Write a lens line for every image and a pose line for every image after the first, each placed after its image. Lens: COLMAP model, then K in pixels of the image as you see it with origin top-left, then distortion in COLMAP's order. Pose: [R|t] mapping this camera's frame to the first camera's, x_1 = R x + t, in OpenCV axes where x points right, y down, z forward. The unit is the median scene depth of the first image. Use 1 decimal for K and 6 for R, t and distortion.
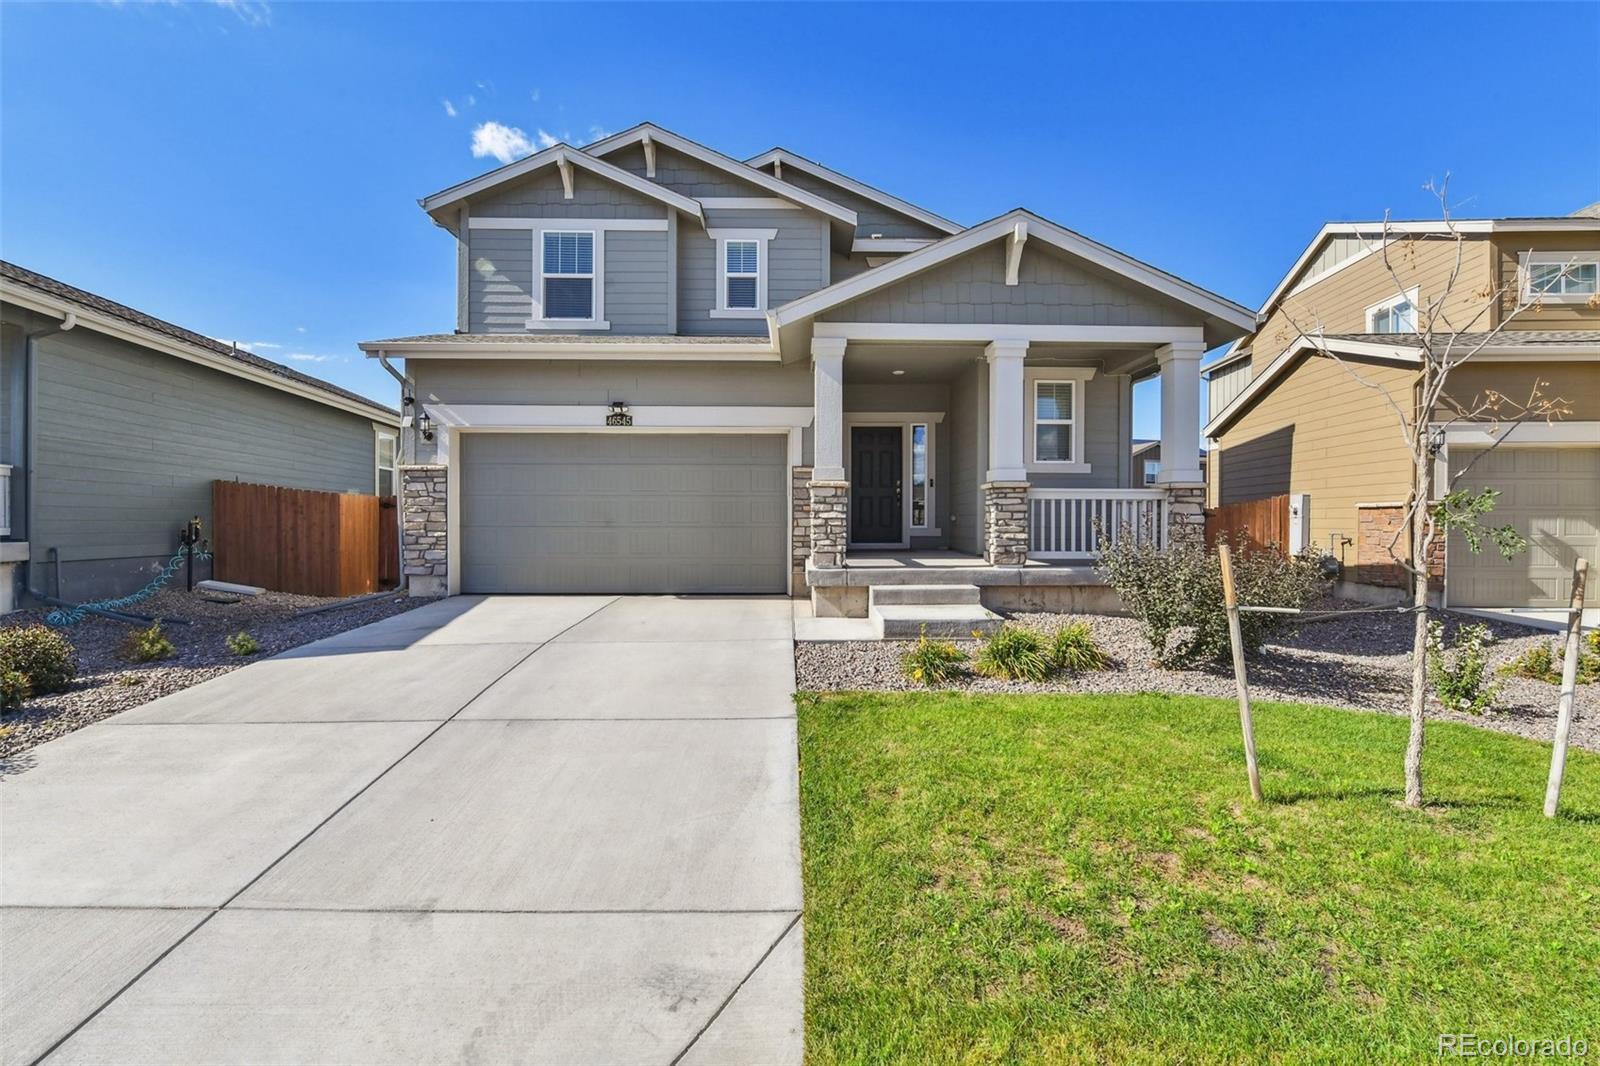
lens RADIAL K [[699.1, 0, 803.2], [0, 699.1, 532.5], [0, 0, 1]] dist [-0.005007, -0.002100]
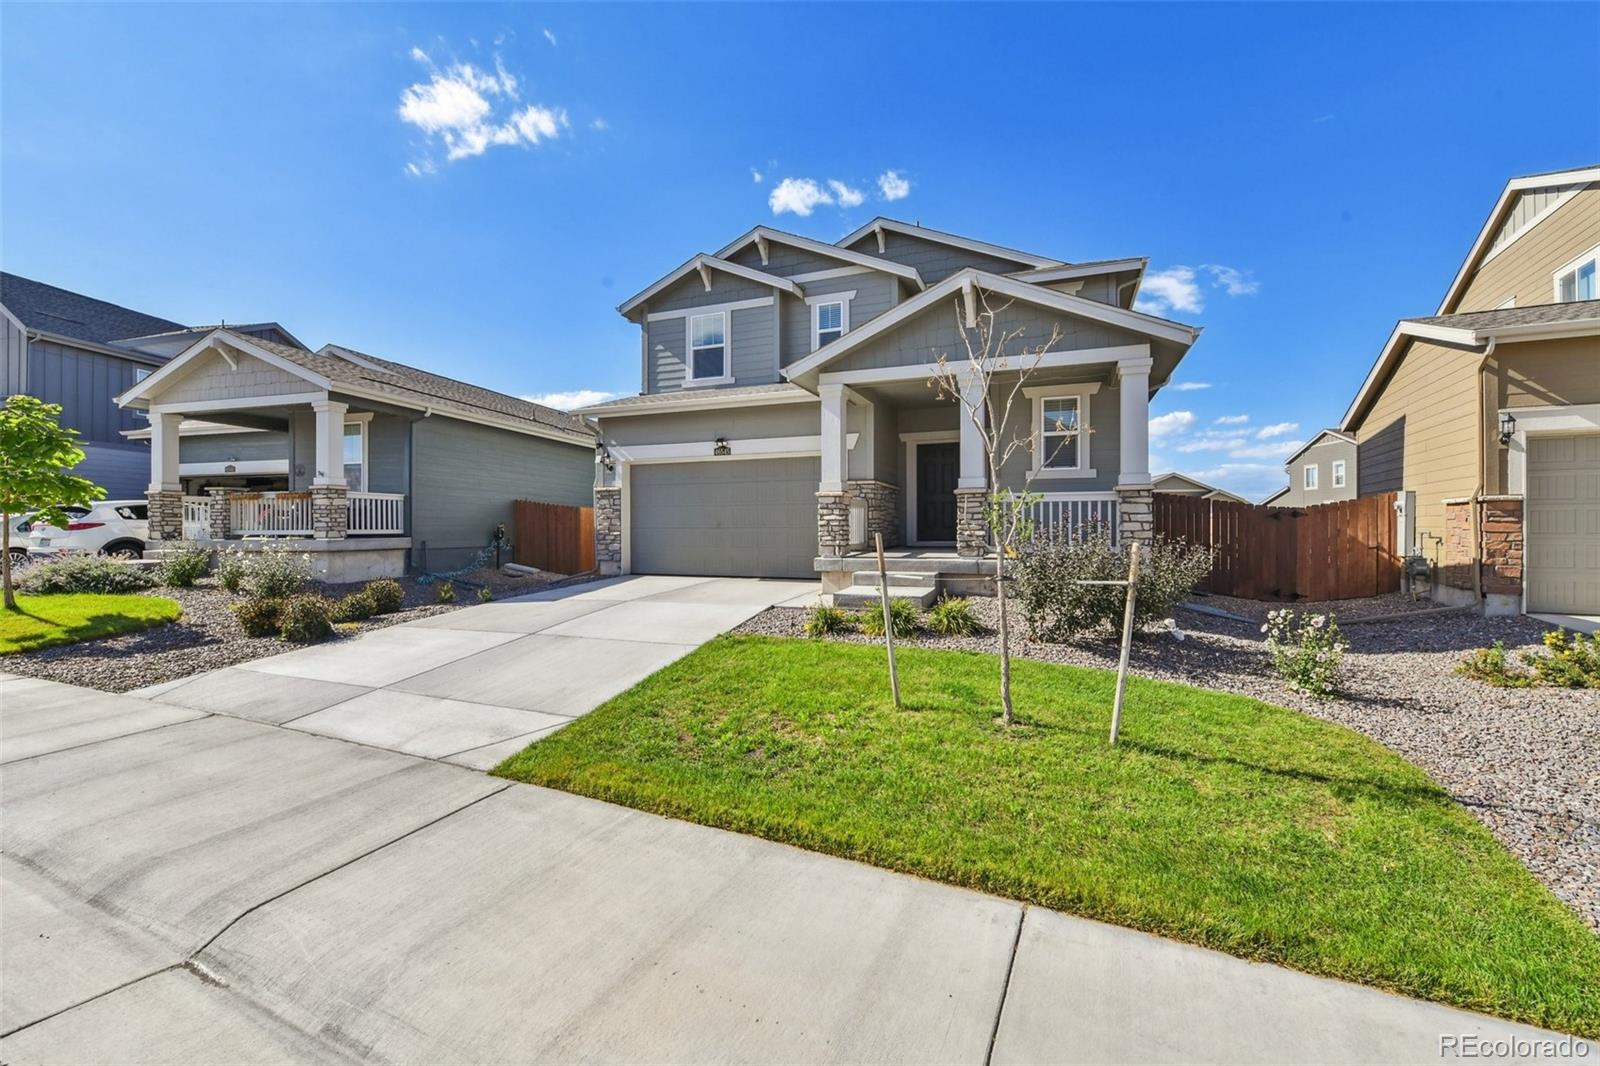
lens RADIAL K [[647.4, 0, 797.8], [0, 647.4, 531.8], [0, 0, 1]] dist [-0.006500, -0.001286]
pose [[0.923947, -0.002315, -0.382514, 0.327720], [-0.001038, 0.999963, -0.008559, 0.009442], [0.382520, 0.008305, 0.923910, -0.116946]]
